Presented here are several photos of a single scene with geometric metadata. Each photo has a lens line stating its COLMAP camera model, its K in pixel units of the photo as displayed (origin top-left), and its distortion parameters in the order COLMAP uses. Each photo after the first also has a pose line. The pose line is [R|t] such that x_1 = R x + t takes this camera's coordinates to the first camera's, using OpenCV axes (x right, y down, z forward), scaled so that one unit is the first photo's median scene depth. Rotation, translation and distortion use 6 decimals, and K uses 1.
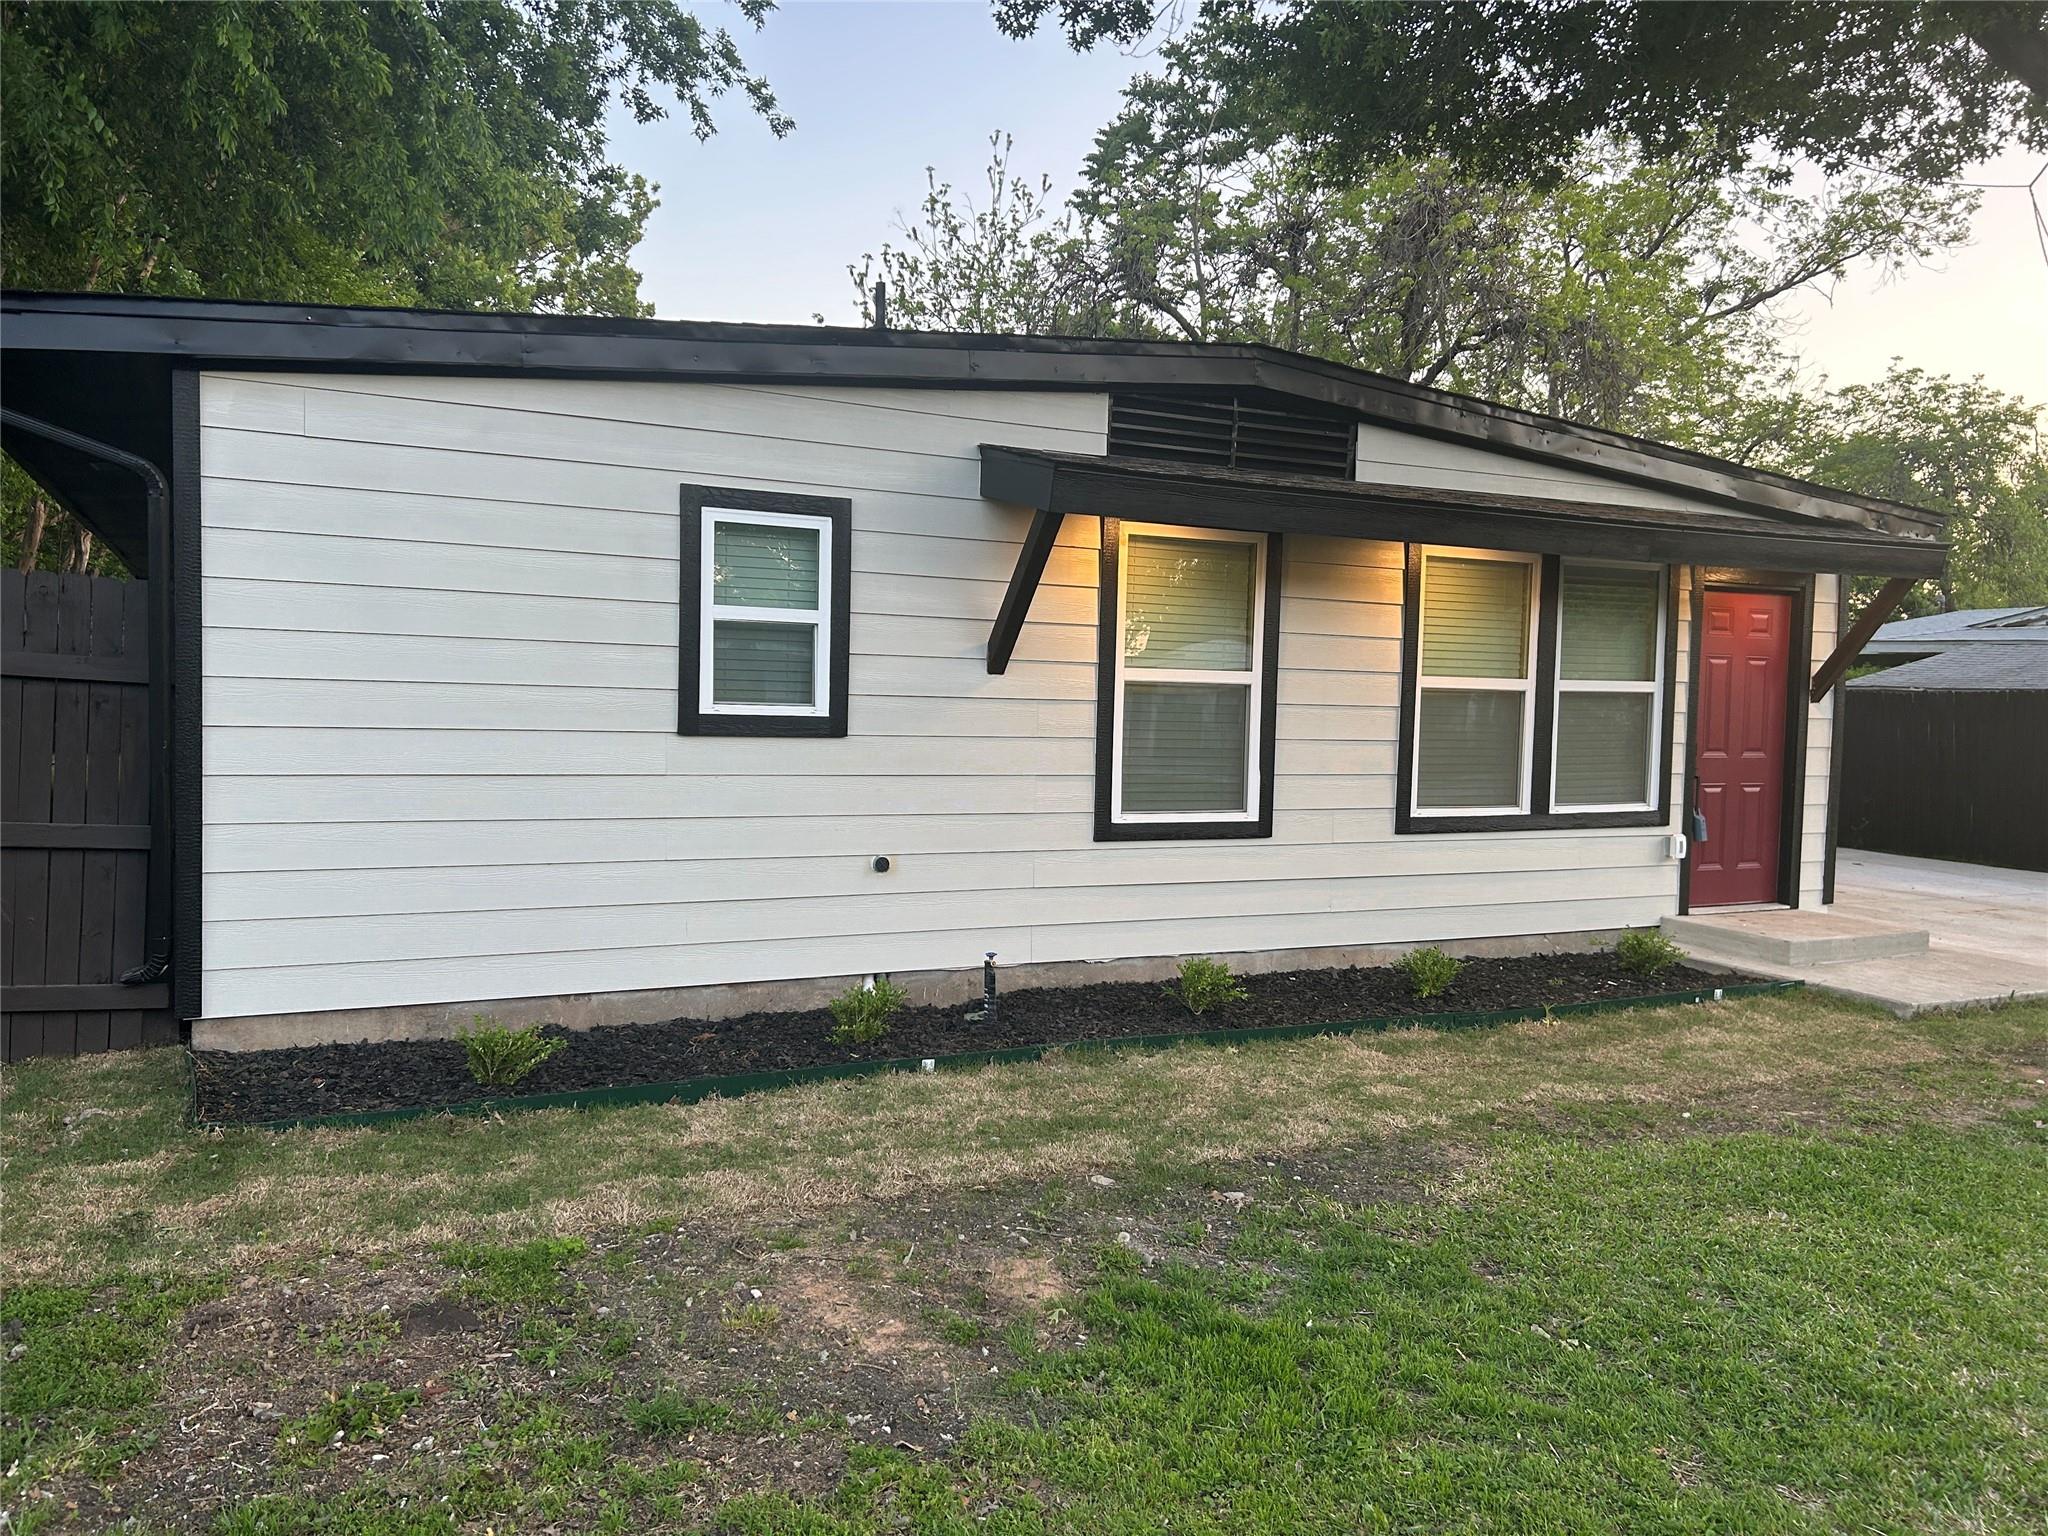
lens RADIAL K [[1534.2, 0, 1016.2], [0, 1534.2, 772.1], [0, 0, 1]] dist [0.071527, -0.075374]
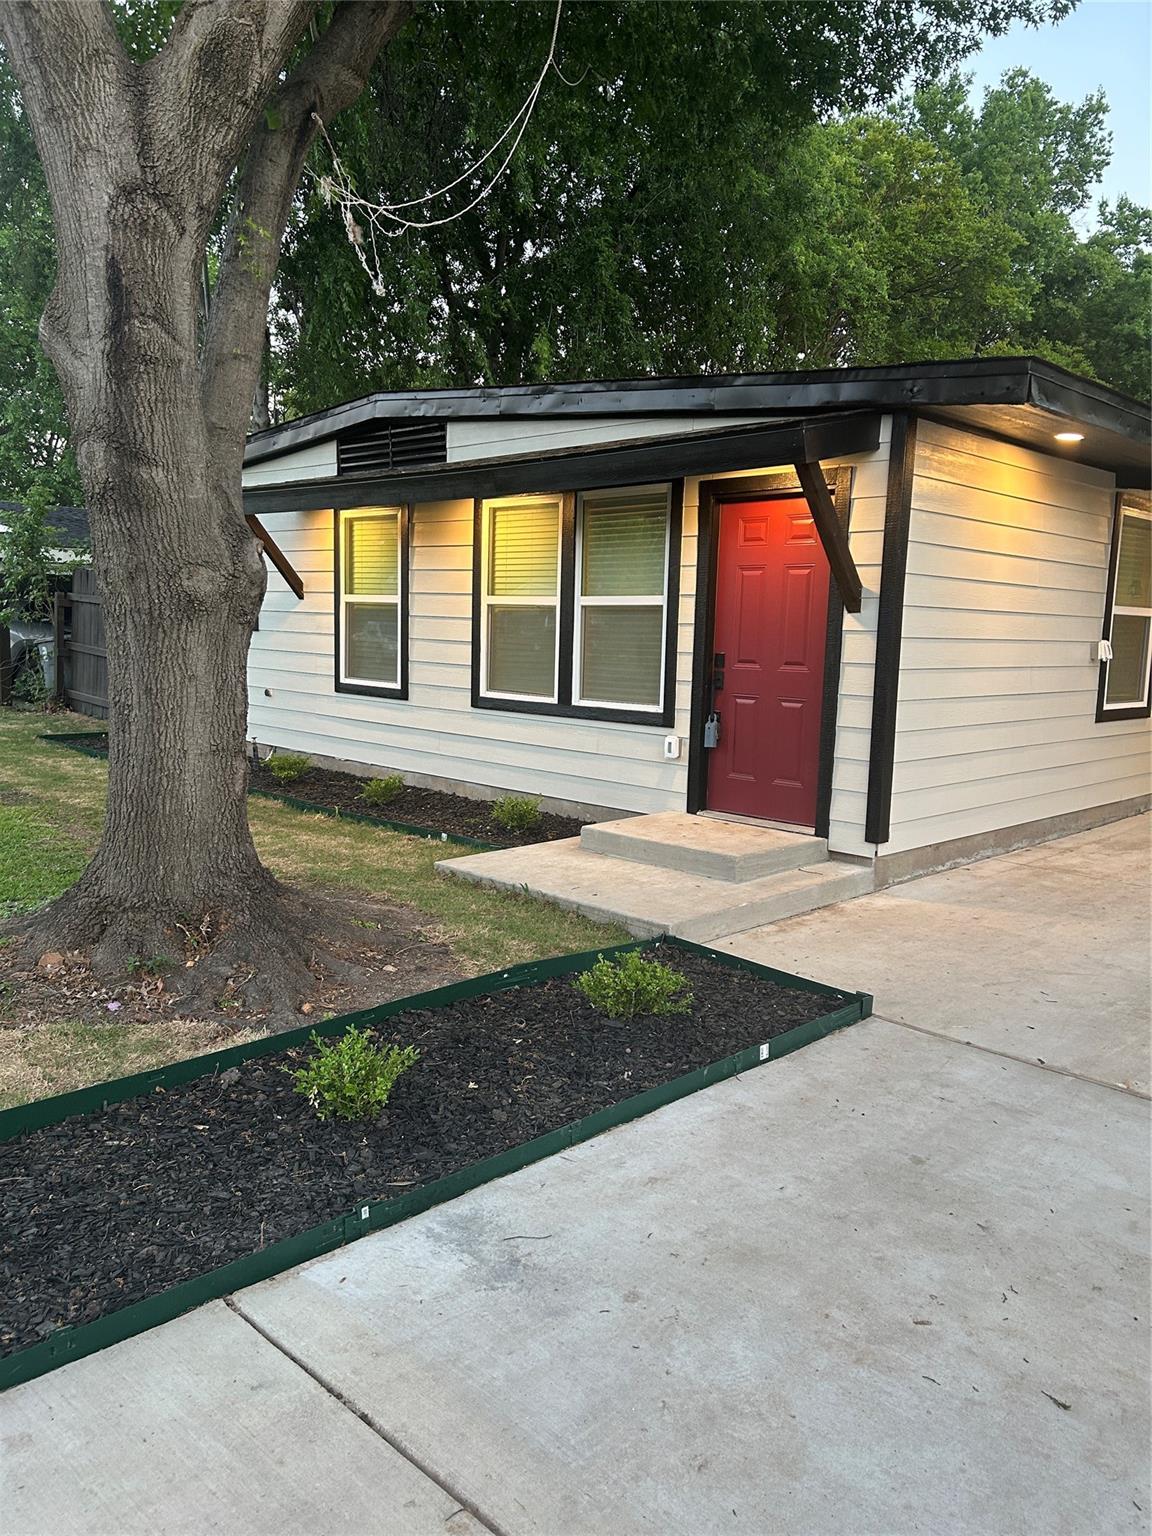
lens RADIAL K [[1148.1, 0, 576.0], [0, 1148.1, 768.0], [0, 0, 1]] dist [0.047365, -0.041800]
pose [[0.312451, 0.107943, -0.943781, 1.436142], [-0.063376, 0.993678, 0.092668, -0.009610], [0.947818, 0.030859, 0.317316, 0.841356]]
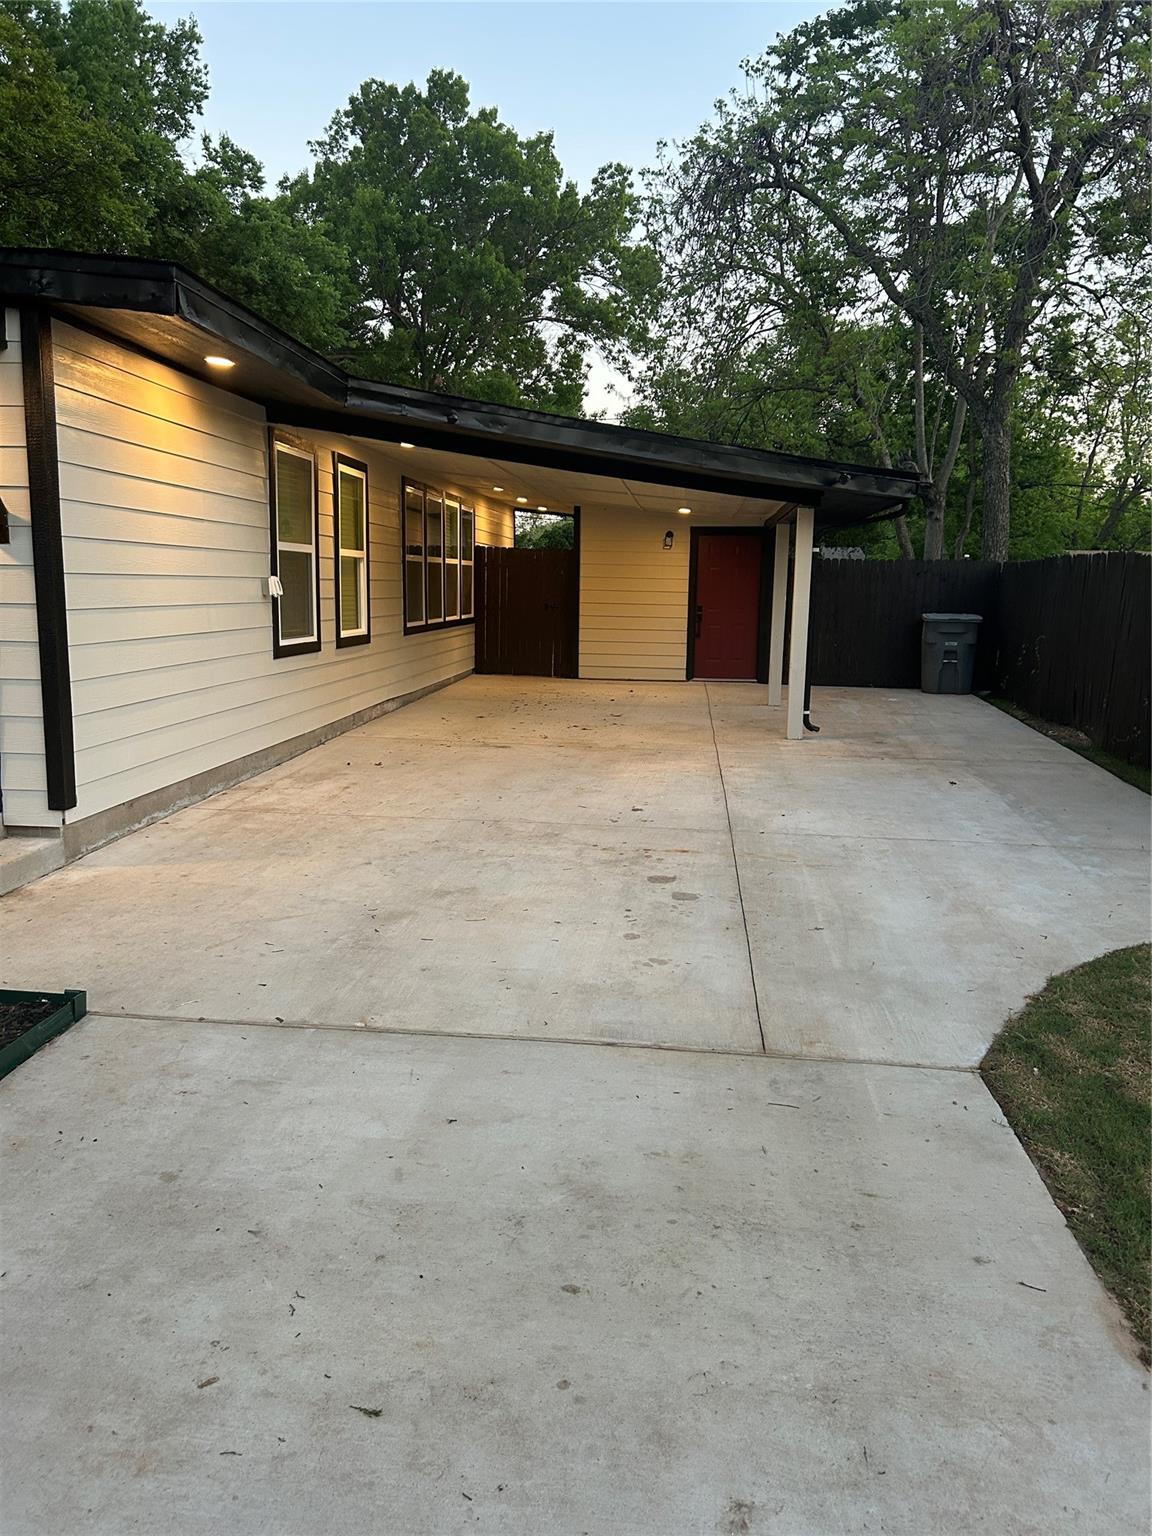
lens RADIAL K [[1150.6, 0, 576.0], [0, 1150.6, 768.0], [0, 0, 1]] dist [0.071527, -0.075374]
pose [[0.848331, 0.081059, -0.523225, 1.381295], [-0.026508, 0.993474, 0.110932, -0.008764], [0.528802, -0.080238, 0.844944, 0.866036]]
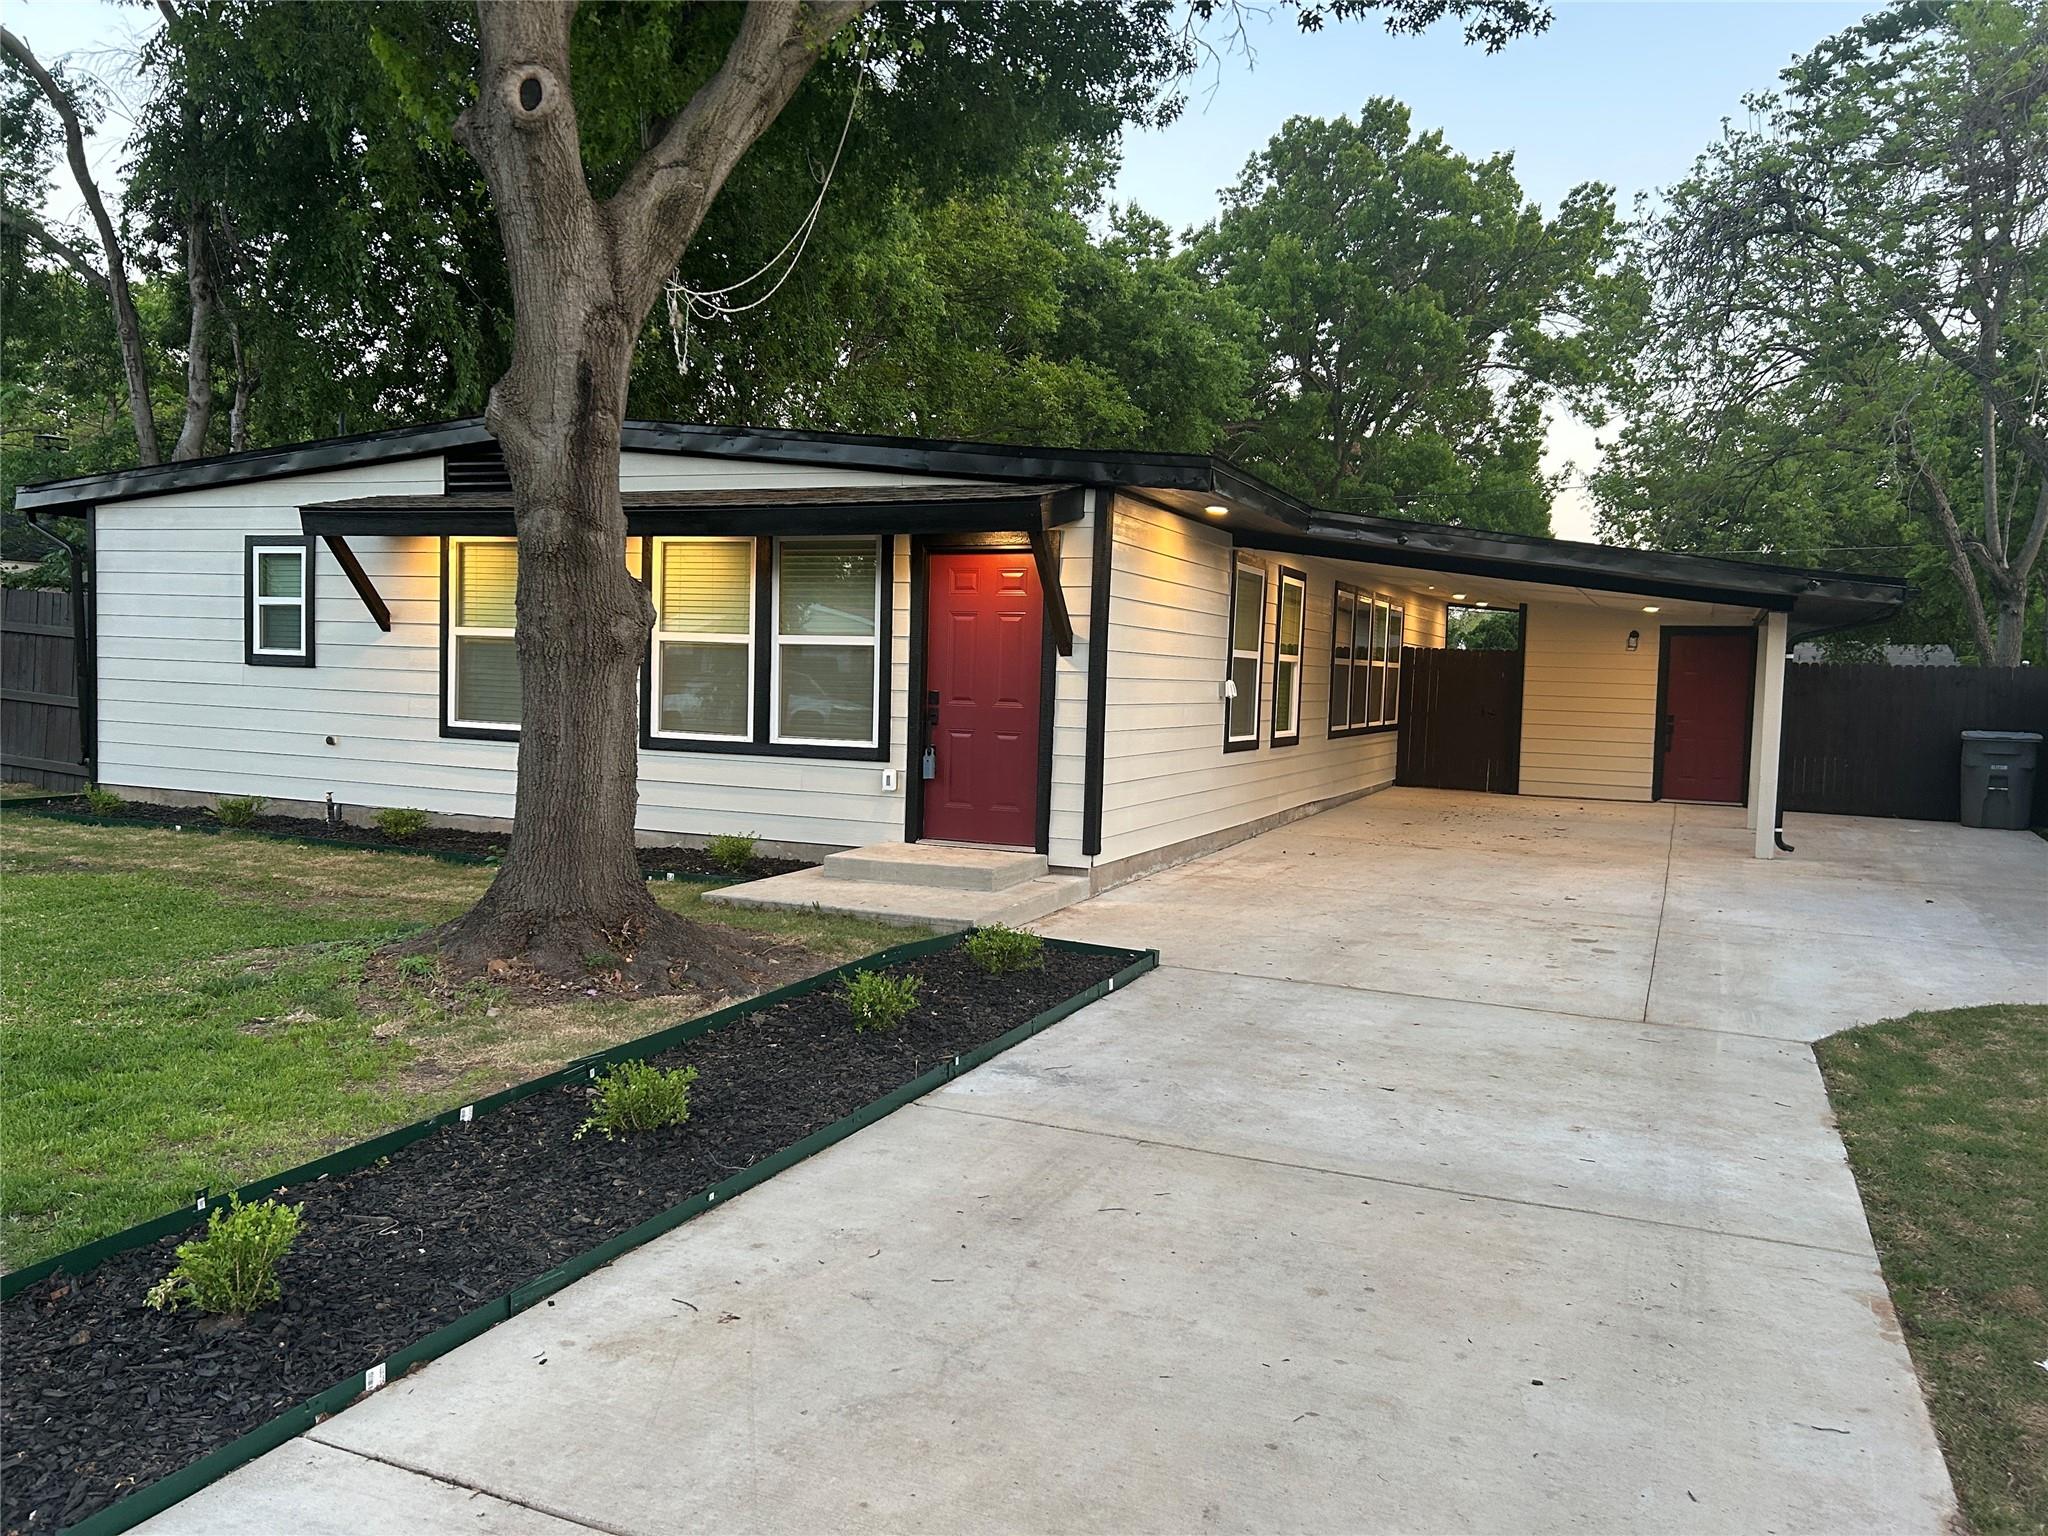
lens RADIAL K [[1534.2, 0, 1016.2], [0, 1534.2, 772.1], [0, 0, 1]] dist [0.071527, -0.075374]
pose [[0.641035, 0.049603, -0.765907, 1.664414], [-0.052519, 0.998405, 0.020704, 0.016770], [0.765712, 0.026953, 0.642618, 0.427401]]
